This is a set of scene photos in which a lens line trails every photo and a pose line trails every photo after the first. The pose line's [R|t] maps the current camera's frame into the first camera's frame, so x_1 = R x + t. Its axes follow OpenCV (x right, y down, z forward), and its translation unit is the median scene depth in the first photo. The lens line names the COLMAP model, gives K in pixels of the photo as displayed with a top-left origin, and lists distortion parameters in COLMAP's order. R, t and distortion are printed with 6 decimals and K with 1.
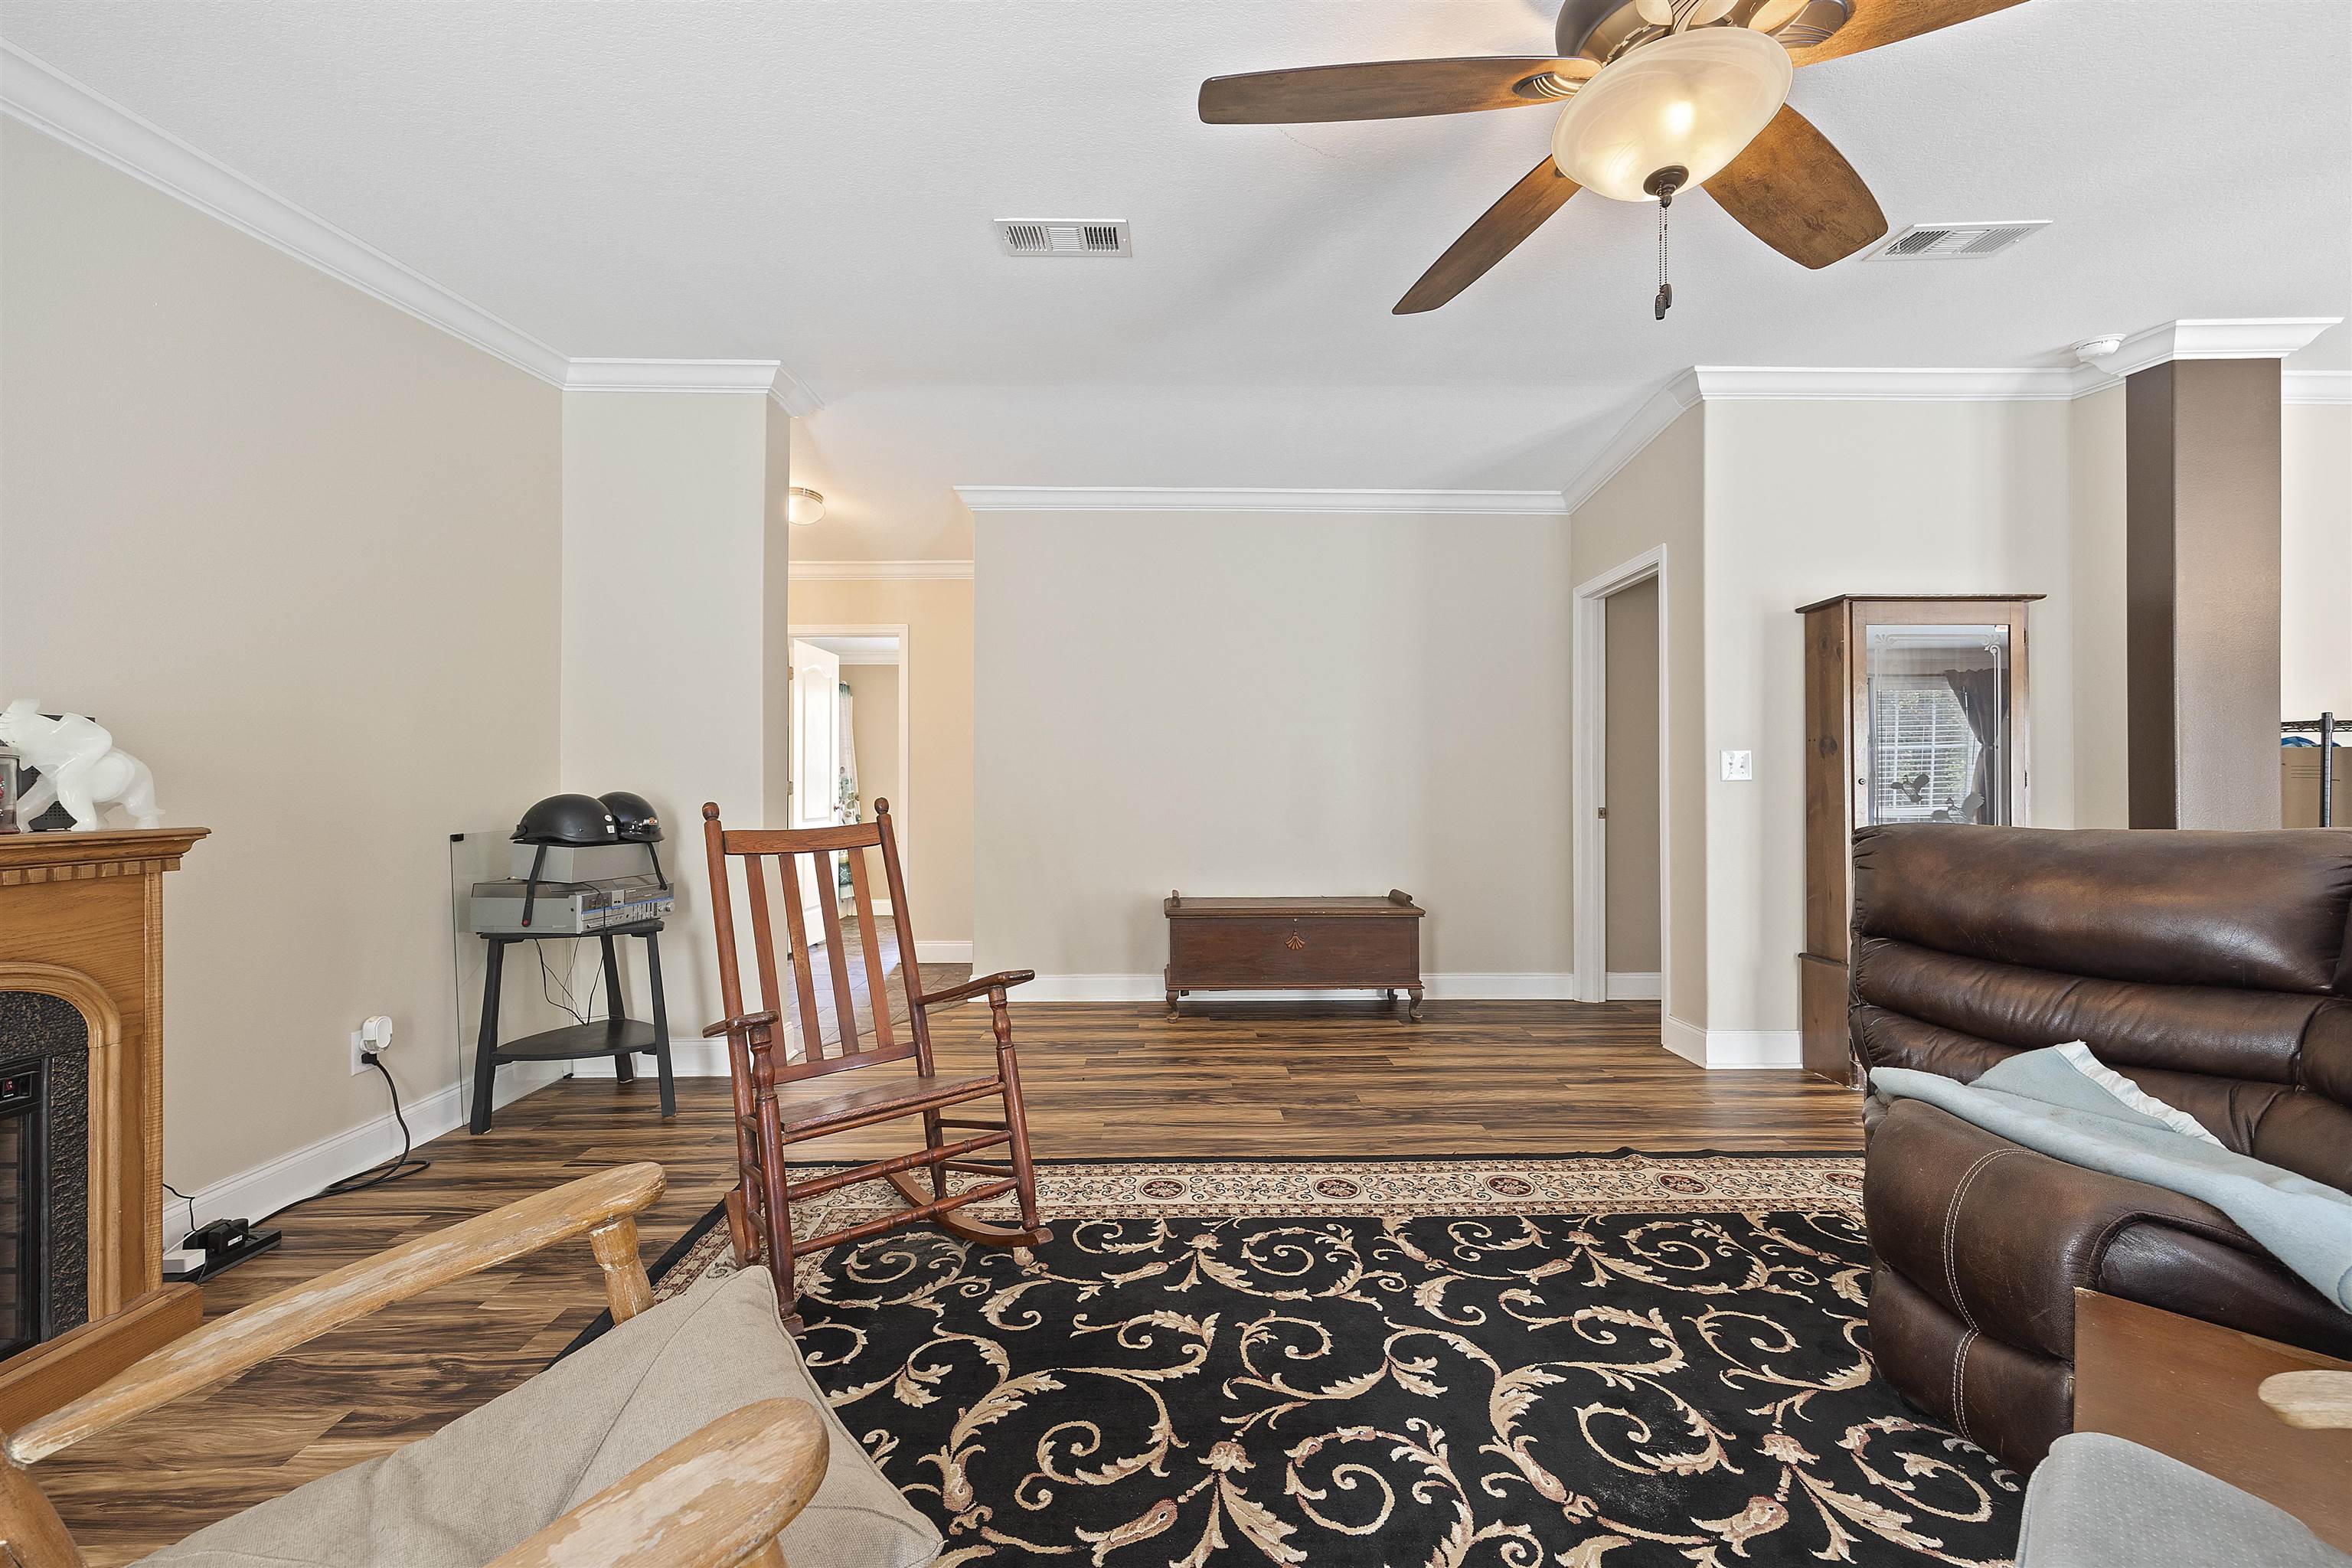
lens RADIAL K [[952.0, 0, 1178.7], [0, 952.0, 789.6], [0, 0, 1]] dist [0.009869, 0.000444]
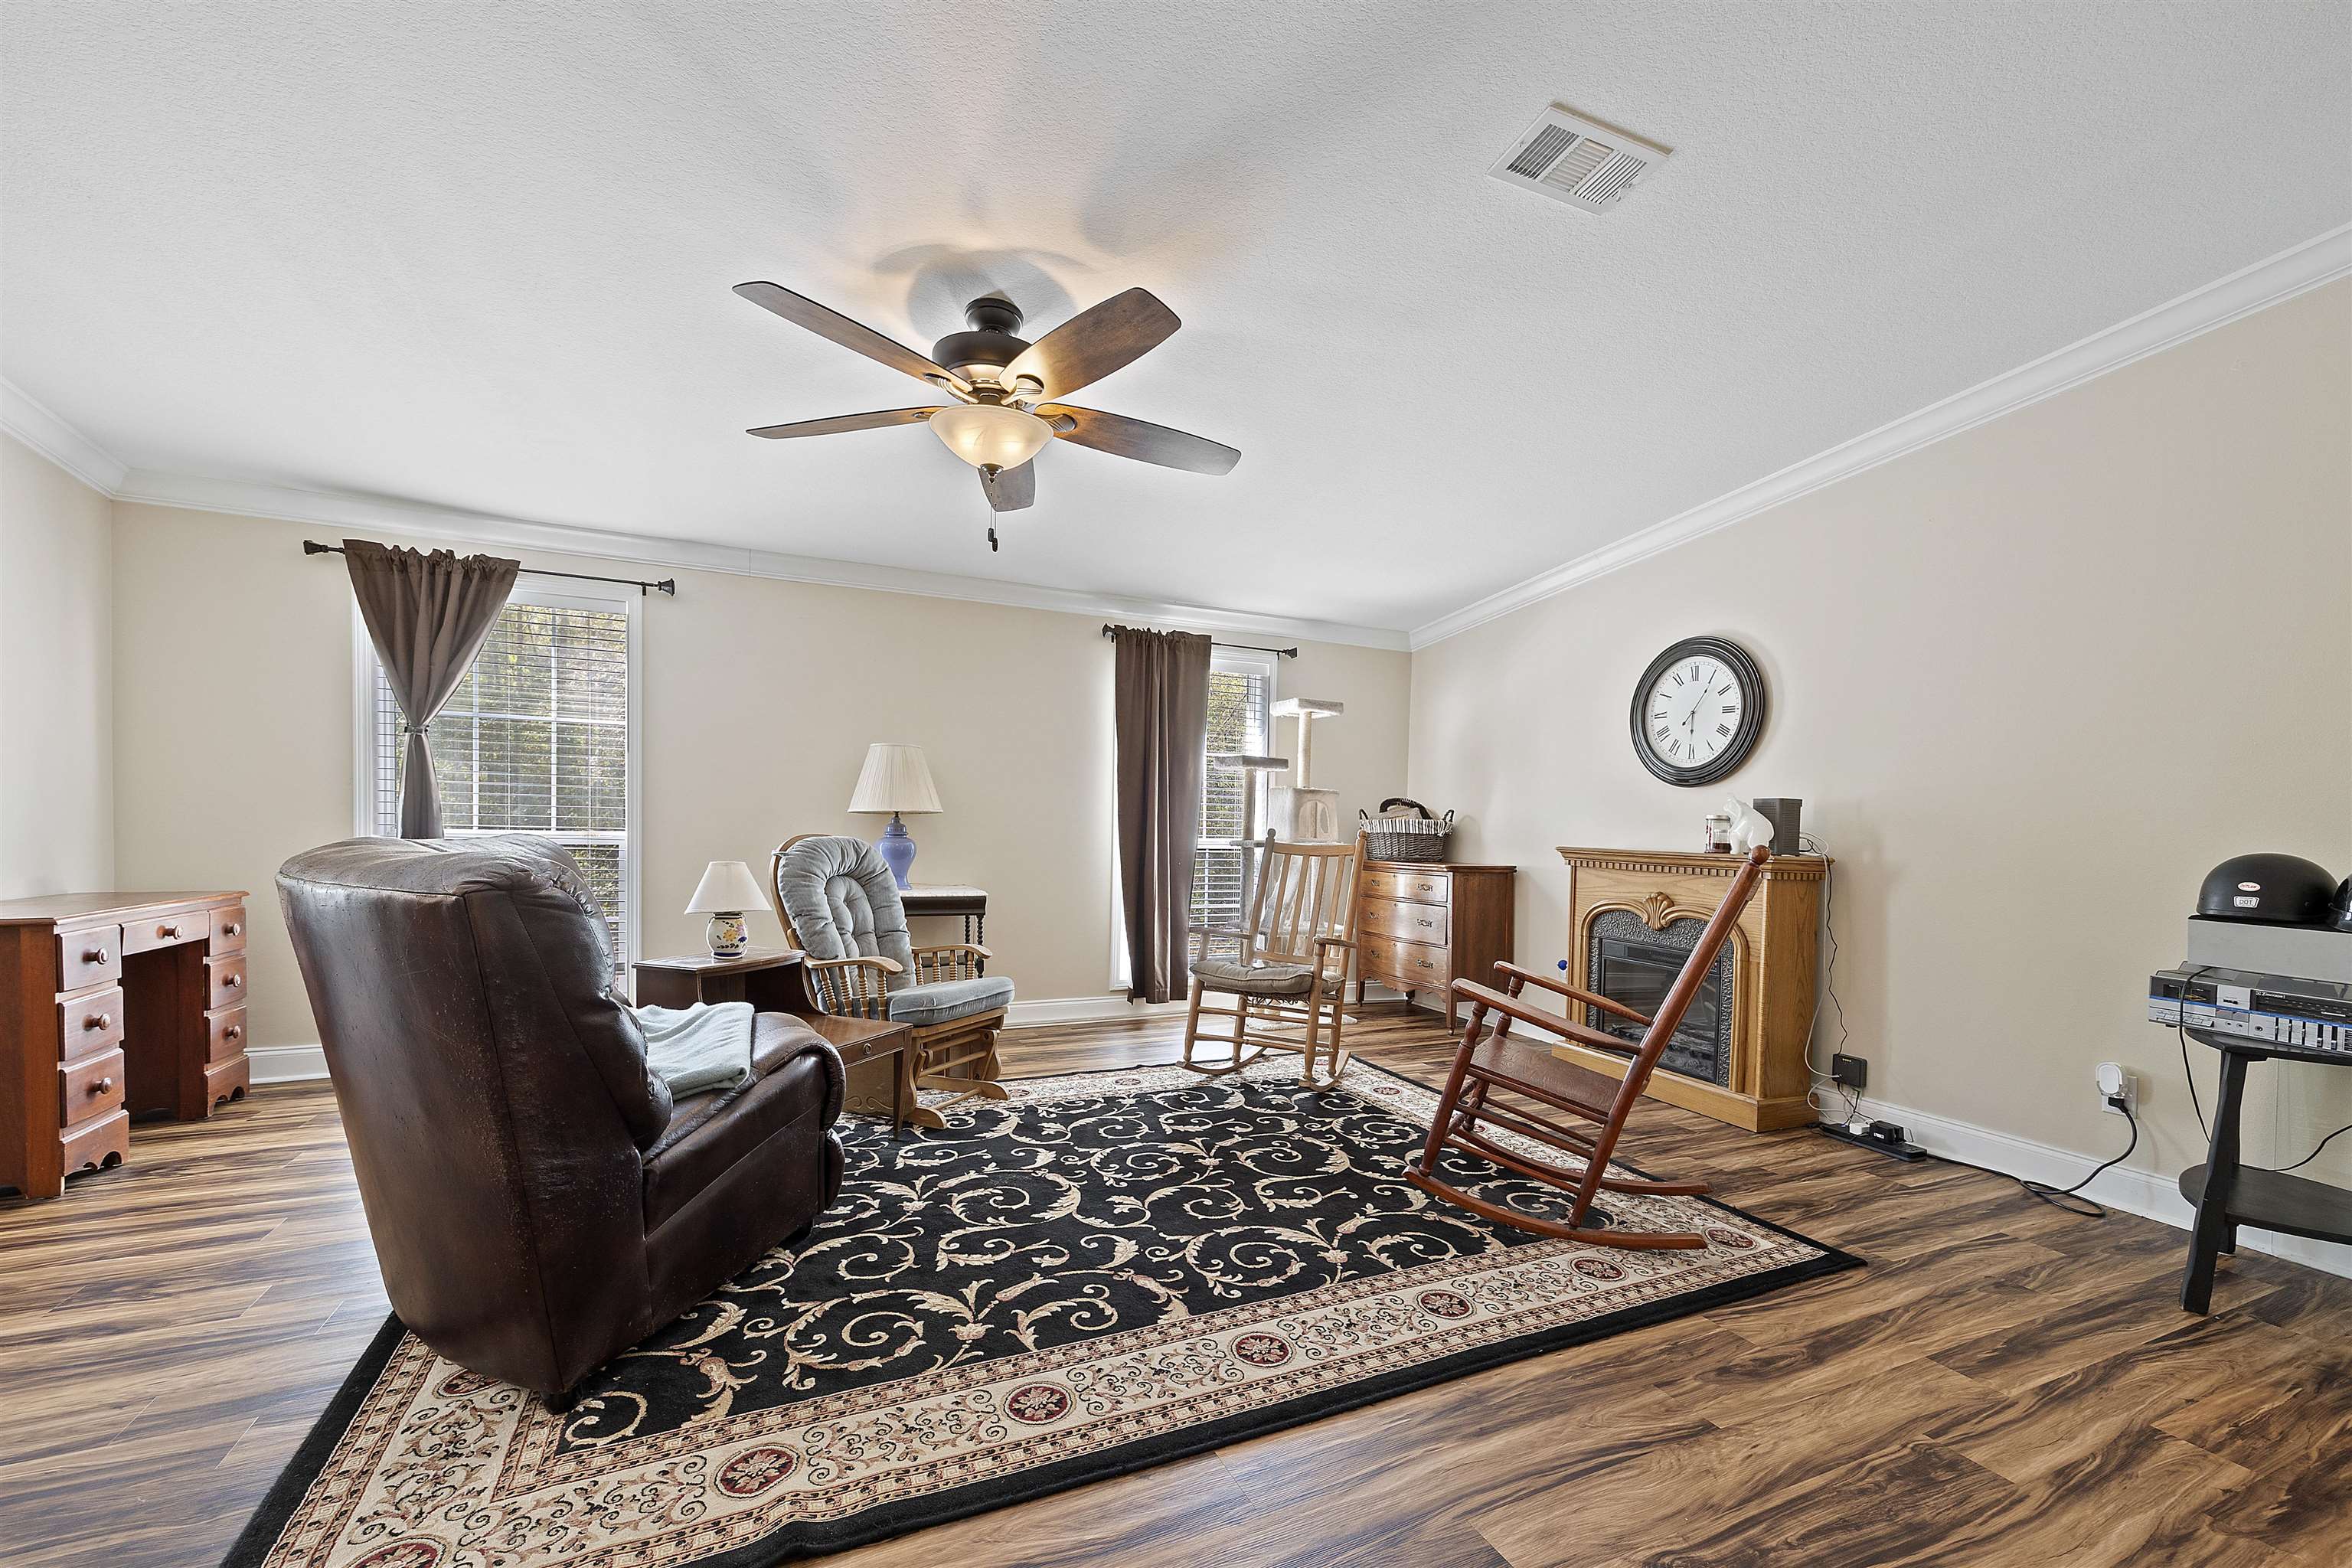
lens RADIAL K [[952.0, 0, 1223.8], [0, 952.0, 850.9], [0, 0, 1]] dist [0.009869, 0.000444]
pose [[-0.904330, -0.004081, -0.426815, 0.635533], [-0.020571, 0.999209, 0.034031, -0.008421], [0.426339, 0.039555, -0.903698, 2.025344]]
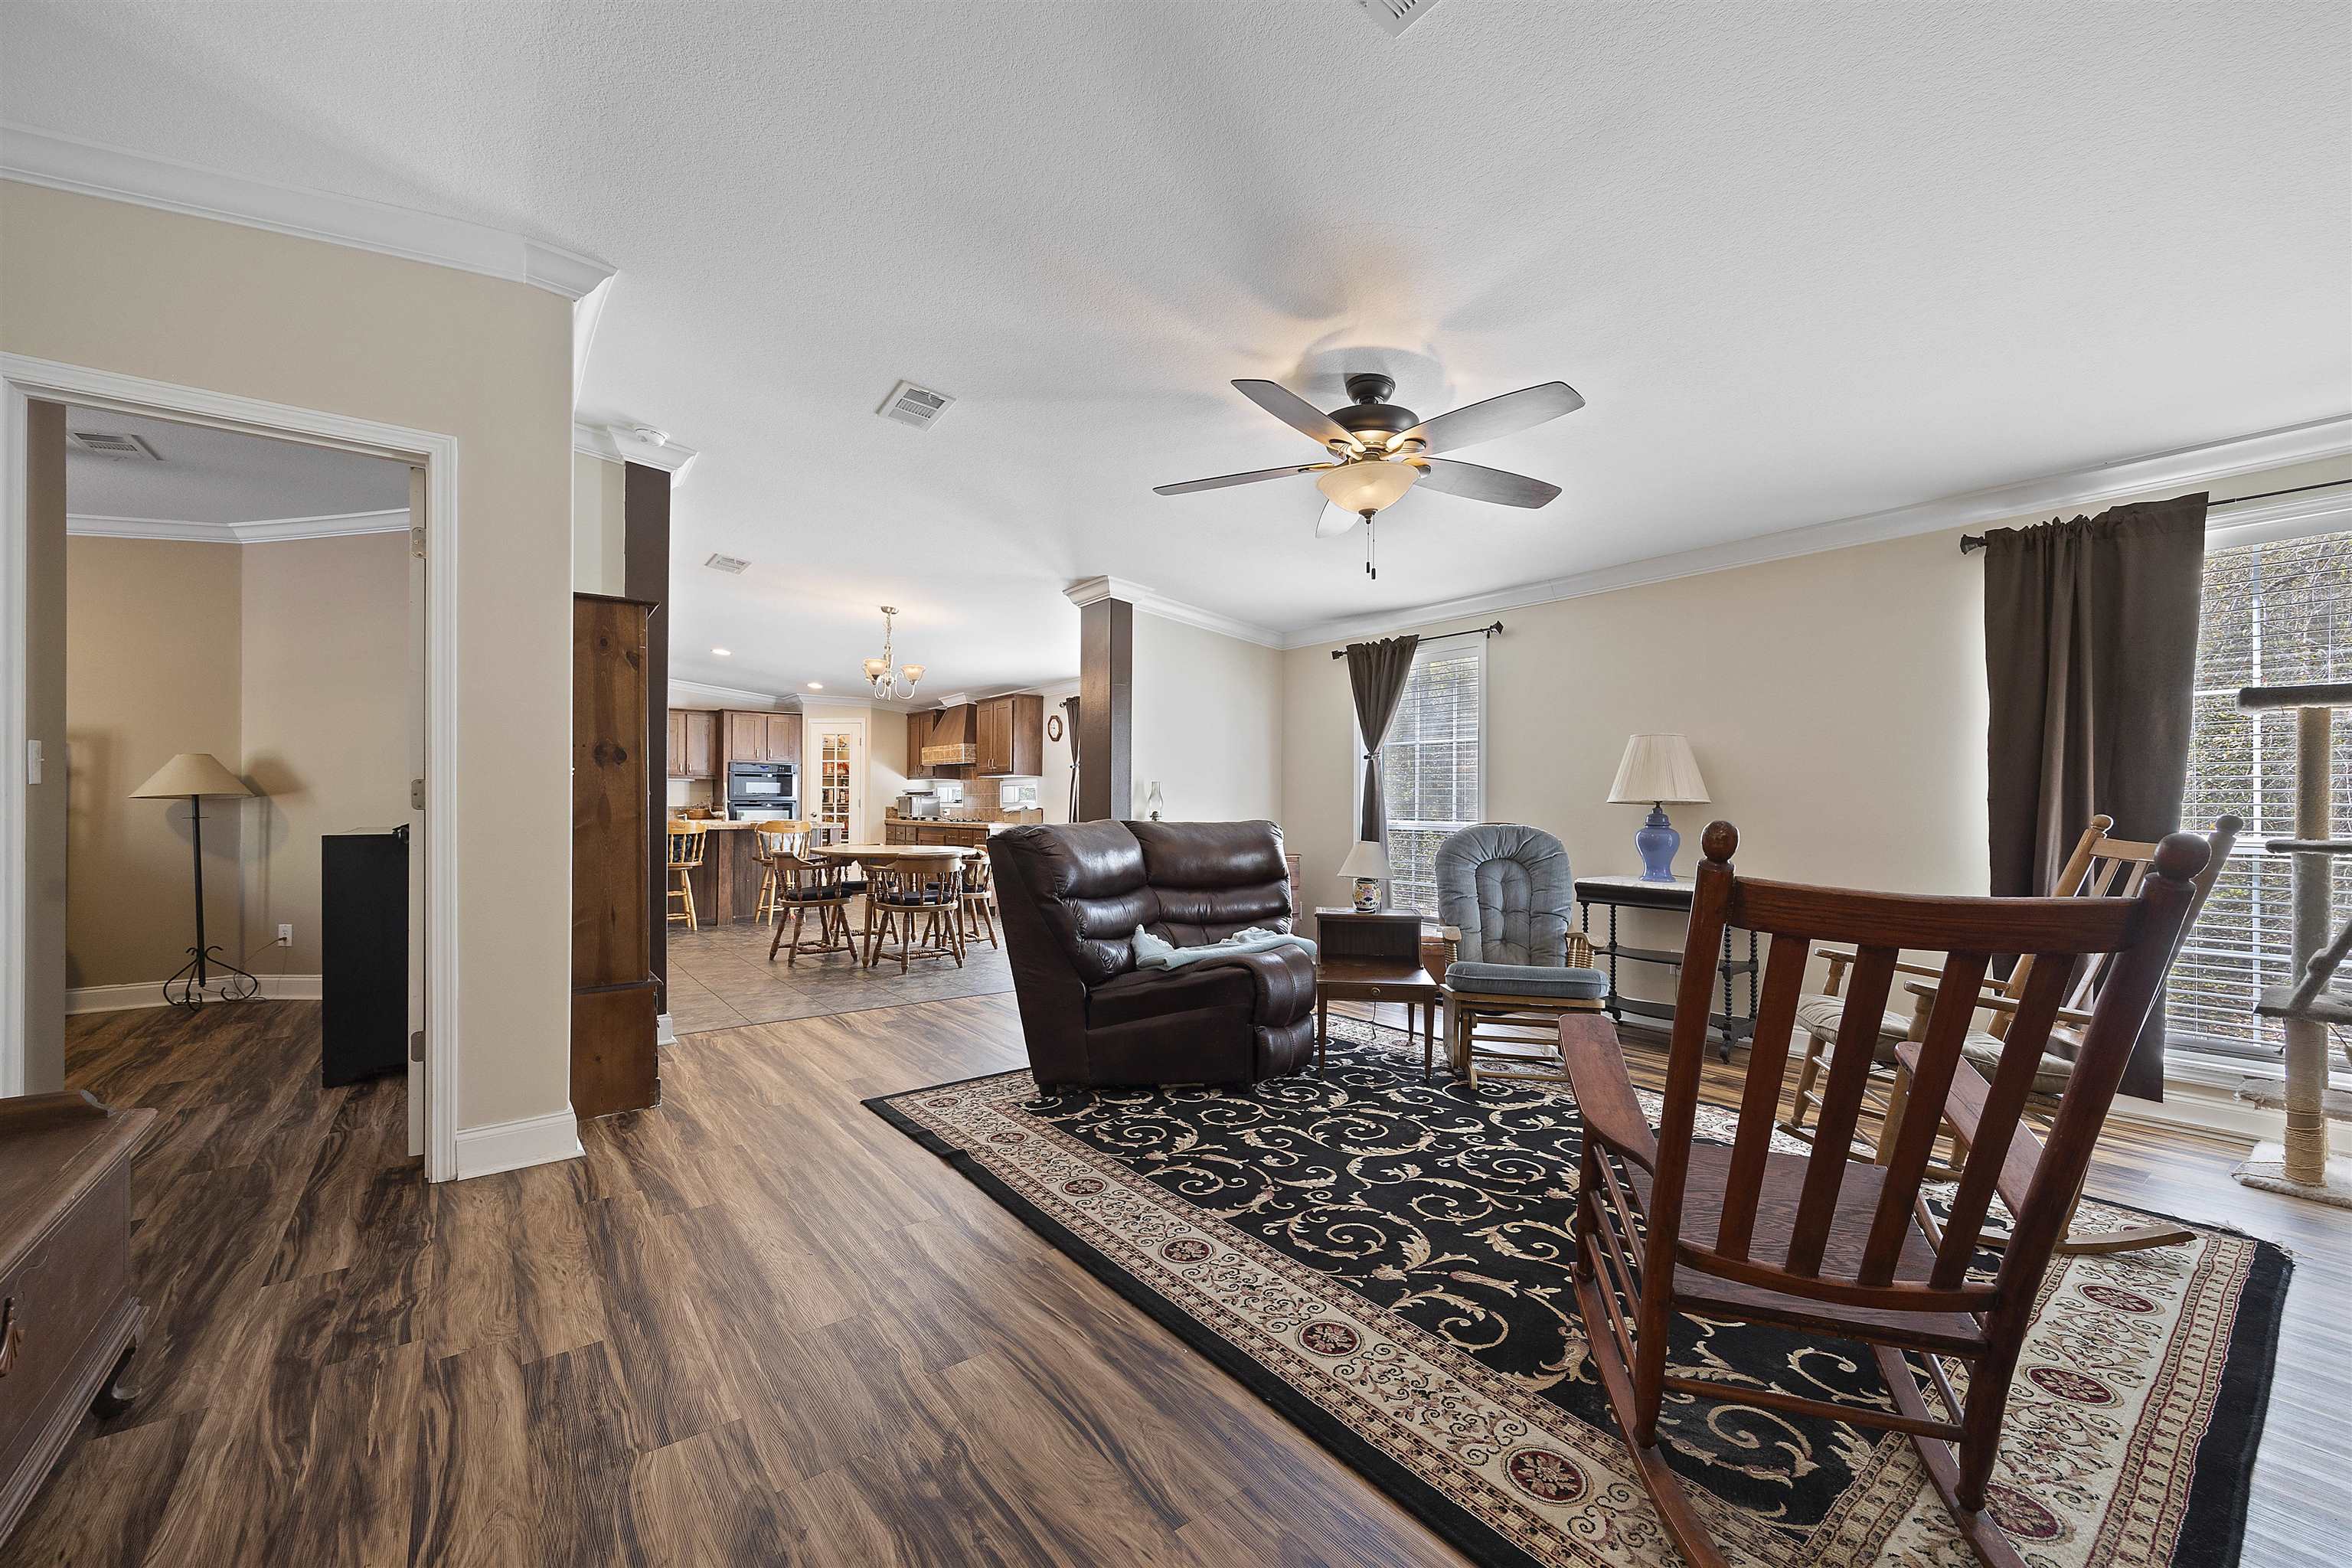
lens RADIAL K [[952.0, 0, 1190.9], [0, 952.0, 806.0], [0, 0, 1]] dist [0.009869, 0.000444]
pose [[-0.612227, -0.002391, 0.790678, -0.655503], [-0.003733, 0.999993, 0.000134, 0.003971], [-0.790673, -0.002870, -0.612232, 1.878926]]
